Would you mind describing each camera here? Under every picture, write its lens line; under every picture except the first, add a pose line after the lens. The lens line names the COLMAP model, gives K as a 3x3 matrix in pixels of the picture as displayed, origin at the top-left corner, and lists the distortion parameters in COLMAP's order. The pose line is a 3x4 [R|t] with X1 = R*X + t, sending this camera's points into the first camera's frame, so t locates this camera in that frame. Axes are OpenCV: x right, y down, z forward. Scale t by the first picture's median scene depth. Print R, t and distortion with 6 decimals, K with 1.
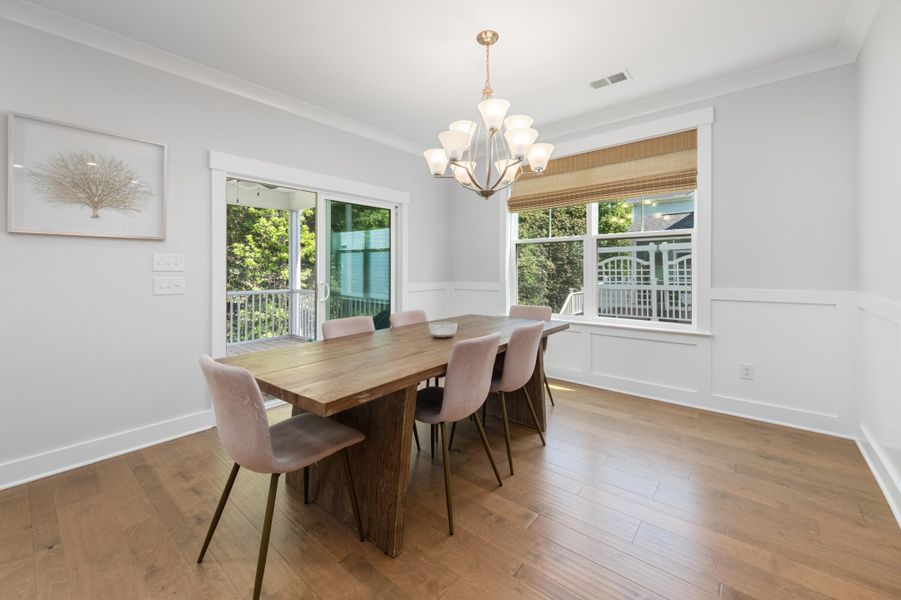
lens RADIAL K [[369.7, 0, 467.4], [0, 369.7, 272.2], [0, 0, 1]] dist [0.020971, -0.000163]
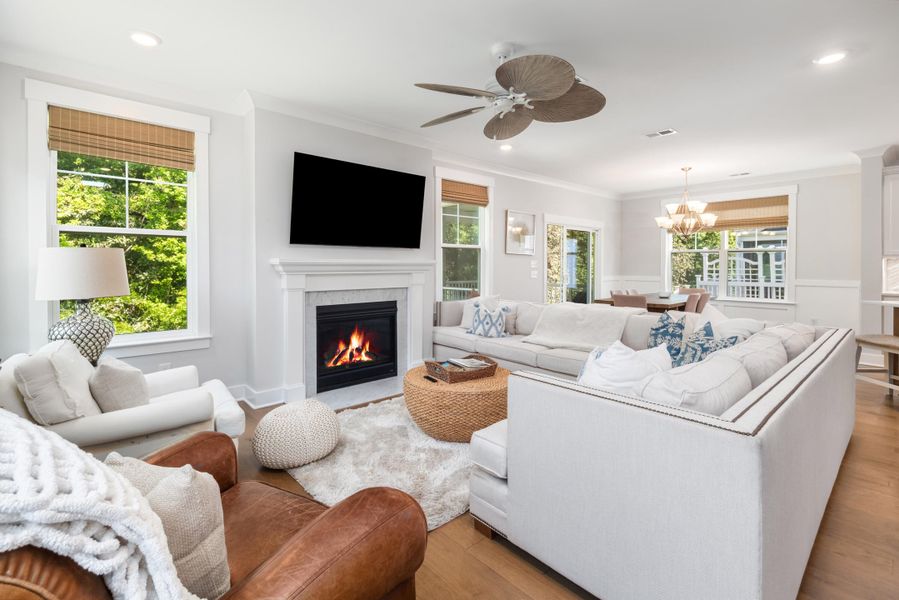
lens RADIAL K [[399.6, 0, 476.7], [0, 399.6, 275.3], [0, 0, 1]] dist [-0.001344, -0.000085]
pose [[0.988216, 0.011623, -0.152622, -0.309501], [-0.009407, 0.999840, 0.015236, 0.003526], [0.152775, -0.013620, 0.988167, -0.607404]]
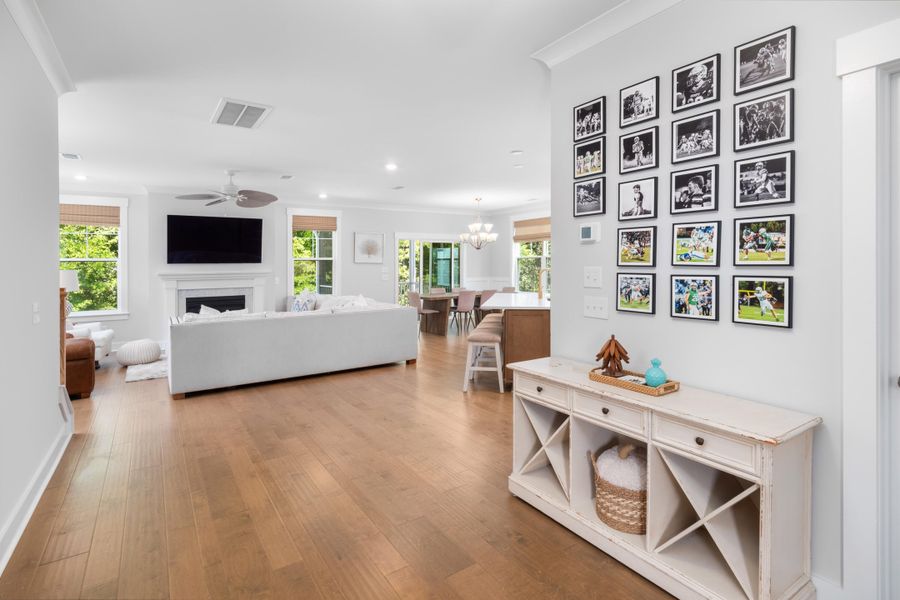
lens RADIAL K [[415.4, 0, 457.1], [0, 415.4, 274.4], [0, 0, 1]] dist [-0.003742, -0.001689]
pose [[0.957085, 0.001102, -0.289804, 0.329332], [0.002715, 0.999915, 0.012768, -0.012863], [0.289793, -0.013007, 0.957001, -0.884118]]
